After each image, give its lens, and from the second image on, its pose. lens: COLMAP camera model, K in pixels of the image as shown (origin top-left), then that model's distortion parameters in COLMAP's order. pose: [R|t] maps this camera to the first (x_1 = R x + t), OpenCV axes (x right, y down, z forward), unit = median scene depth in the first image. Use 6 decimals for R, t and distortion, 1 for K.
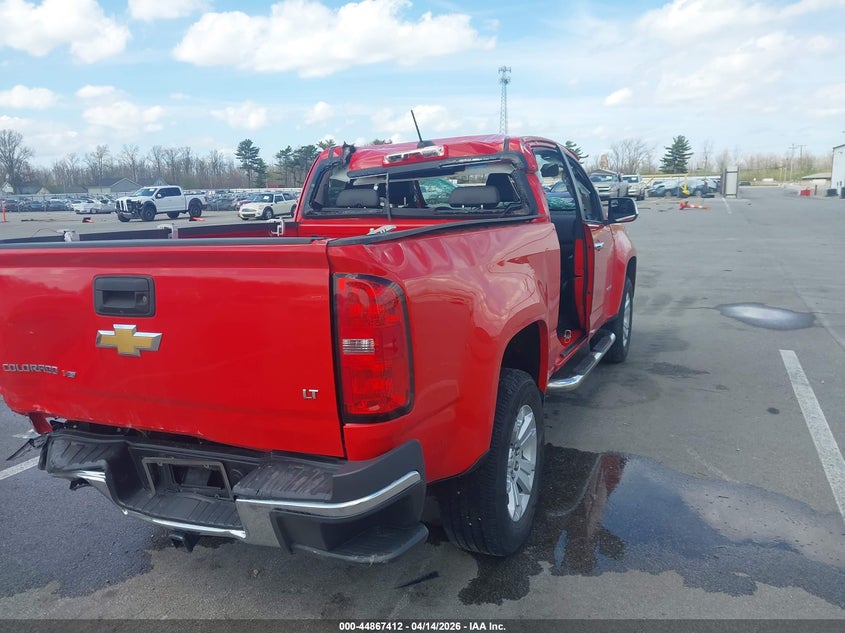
lens RADIAL K [[674.4, 0, 422.0], [0, 674.4, 292.6], [0, 0, 1]] dist [0.072265, -0.120665]
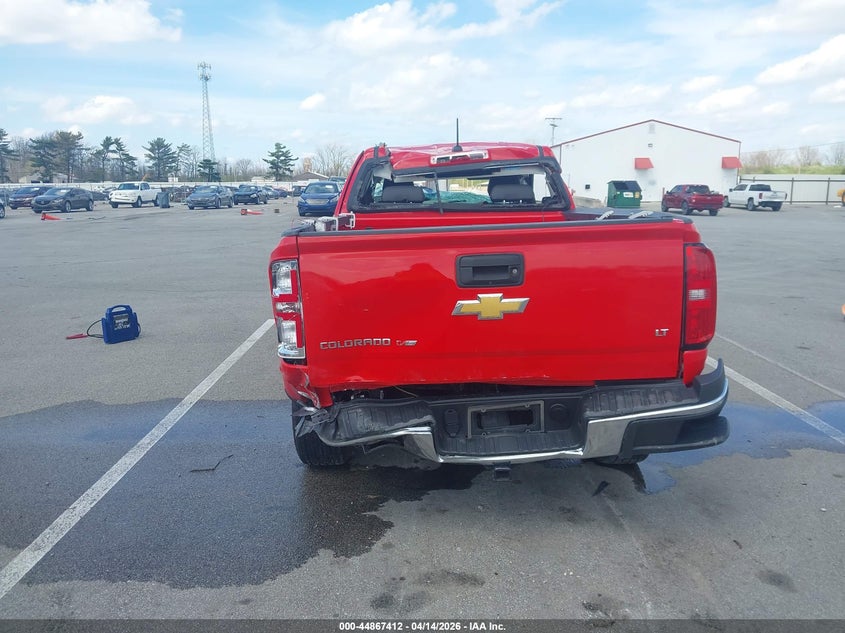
lens RADIAL K [[674.4, 0, 422.0], [0, 674.4, 292.6], [0, 0, 1]] dist [0.072265, -0.120665]
pose [[0.911828, -0.051866, 0.407282, -0.954867], [0.052770, 0.998566, 0.009022, 0.025302], [-0.407166, 0.013265, 0.913258, -0.051963]]
